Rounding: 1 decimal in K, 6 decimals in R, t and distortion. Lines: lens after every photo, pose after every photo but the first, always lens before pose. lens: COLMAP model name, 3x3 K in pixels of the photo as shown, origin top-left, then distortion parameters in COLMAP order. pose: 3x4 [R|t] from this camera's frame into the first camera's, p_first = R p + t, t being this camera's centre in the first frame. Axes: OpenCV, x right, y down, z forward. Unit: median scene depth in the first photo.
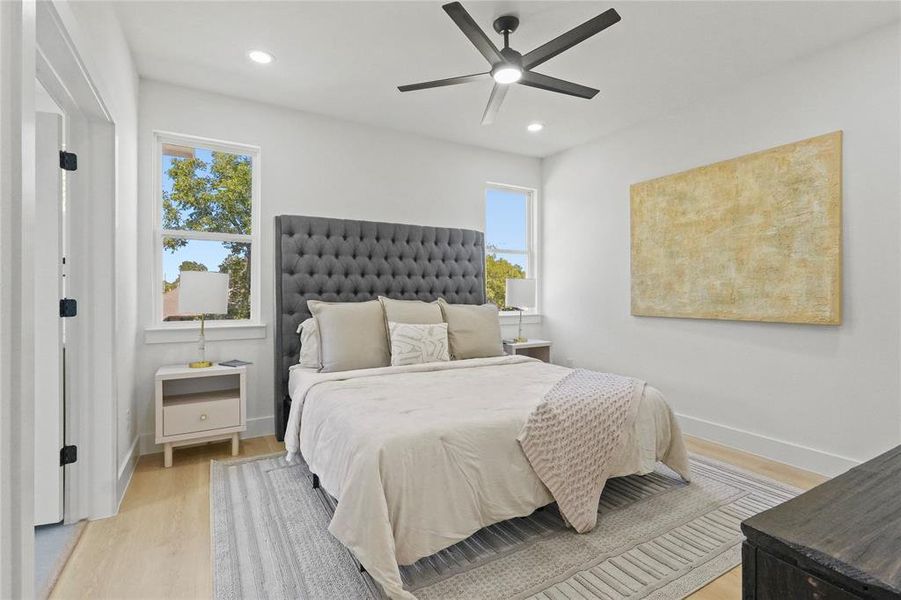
lens RADIAL K [[418.9, 0, 453.2], [0, 418.9, 299.3], [0, 0, 1]] dist [0.000958, 0.000203]
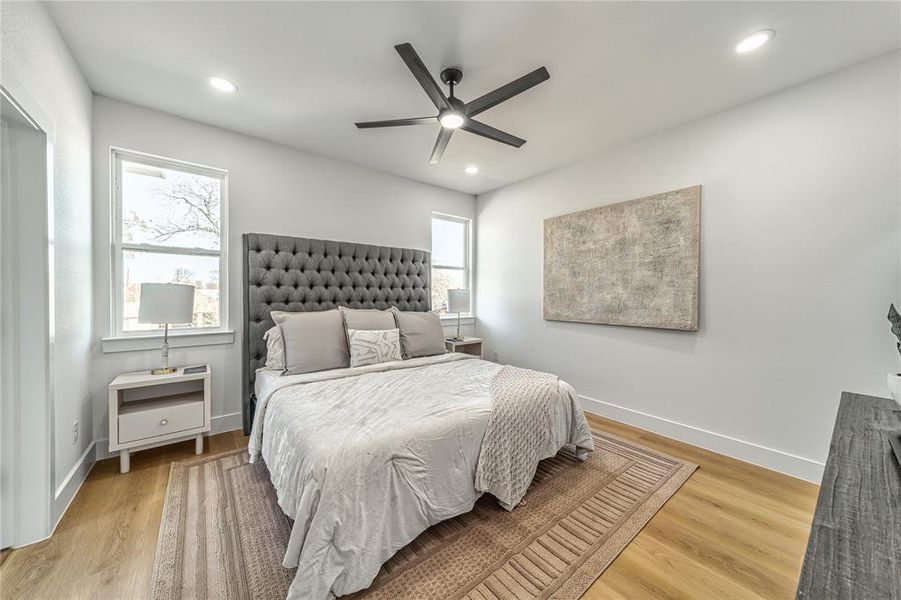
lens RADIAL K [[314.8, 0, 451.3], [0, 314.8, 299.2], [0, 0, 1]] dist [0.004971, 0.000083]
pose [[0.989722, 0.005740, 0.142892, 0.003522], [-0.005334, 0.999981, -0.003229, -0.026565], [-0.142908, 0.002434, 0.989733, 0.099311]]
